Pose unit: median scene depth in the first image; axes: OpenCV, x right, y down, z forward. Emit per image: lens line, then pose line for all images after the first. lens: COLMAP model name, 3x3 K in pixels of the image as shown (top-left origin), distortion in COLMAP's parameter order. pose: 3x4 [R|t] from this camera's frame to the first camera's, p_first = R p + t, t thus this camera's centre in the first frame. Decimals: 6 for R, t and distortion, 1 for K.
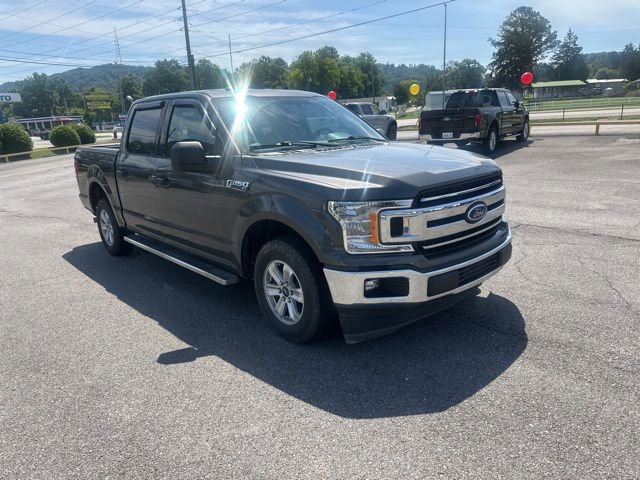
lens RADIAL K [[451.5, 0, 323.6], [0, 451.5, 238.6], [0, 0, 1]] dist [0.034515, -0.047175]
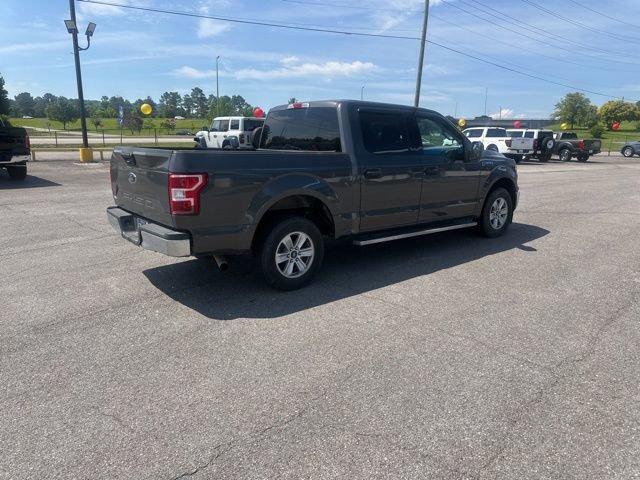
lens RADIAL K [[451.5, 0, 324.4], [0, 451.5, 235.6], [0, 0, 1]] dist [0.034515, -0.047175]
pose [[0.054990, -0.157713, 0.985953, -1.194209], [0.239300, 0.960750, 0.140335, -0.146087], [-0.969387, 0.228222, 0.090573, 0.863109]]
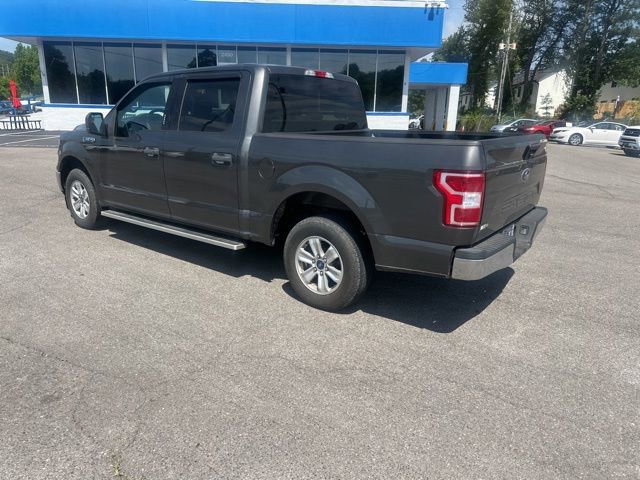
lens RADIAL K [[451.5, 0, 321.8], [0, 451.5, 245.5], [0, 0, 1]] dist [0.034515, -0.047175]
pose [[-0.981818, 0.081190, -0.171584, -0.135162], [-0.019851, 0.855044, 0.518176, -0.418158], [0.188782, 0.512161, -0.837886, 1.673024]]
